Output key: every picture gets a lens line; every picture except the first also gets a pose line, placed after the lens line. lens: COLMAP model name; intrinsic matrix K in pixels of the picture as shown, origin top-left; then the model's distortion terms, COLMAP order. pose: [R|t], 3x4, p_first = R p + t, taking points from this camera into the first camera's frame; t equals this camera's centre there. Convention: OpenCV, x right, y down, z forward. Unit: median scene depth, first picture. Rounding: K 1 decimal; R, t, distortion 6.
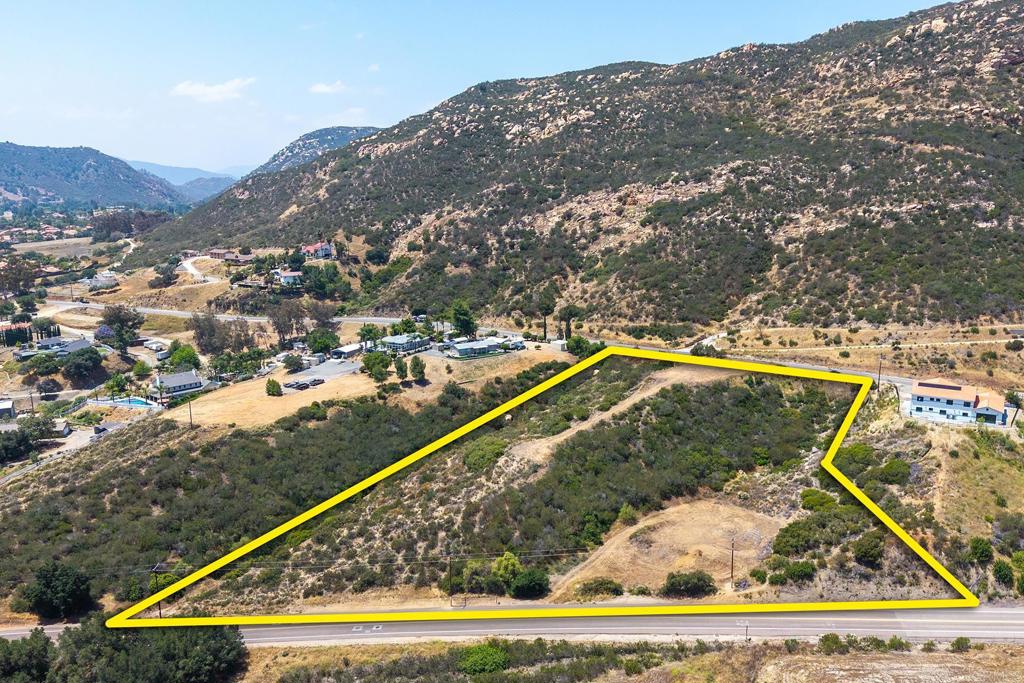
lens RADIAL K [[906.1, 0, 512.5], [0, 906.1, 345.7], [0, 0, 1]] dist [0.068081, -0.109687]
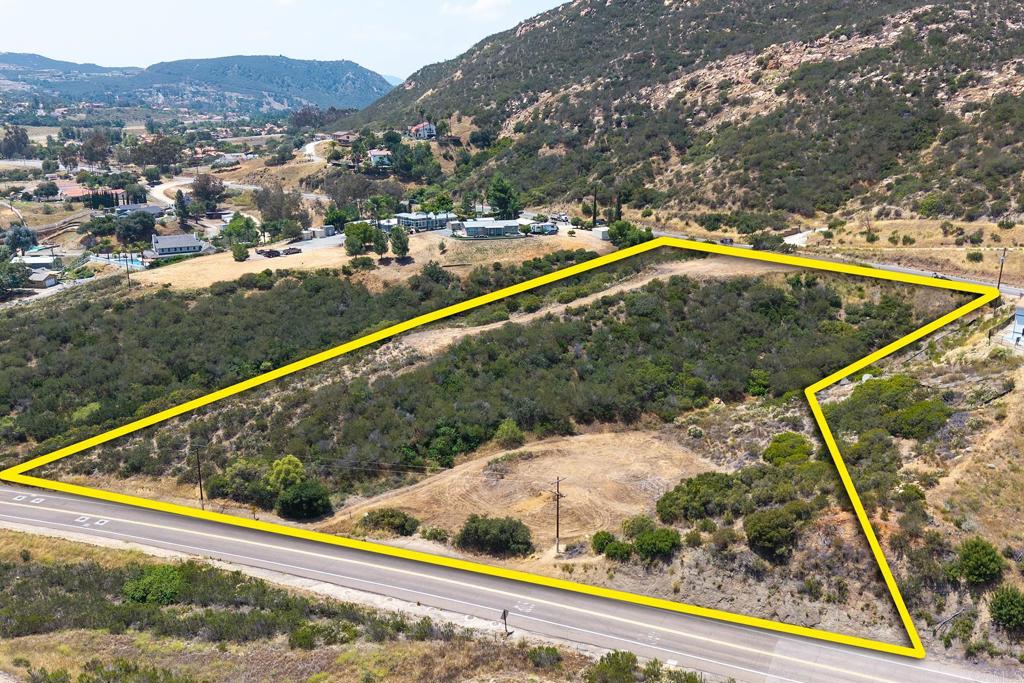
lens RADIAL K [[906.1, 0, 475.5], [0, 906.1, 340.8], [0, 0, 1]] dist [0.068081, -0.109687]
pose [[0.934155, 0.096499, -0.343574, 0.251402], [-0.074369, 0.994250, 0.077051, 0.044515], [0.349034, -0.046426, 0.935959, 0.242807]]
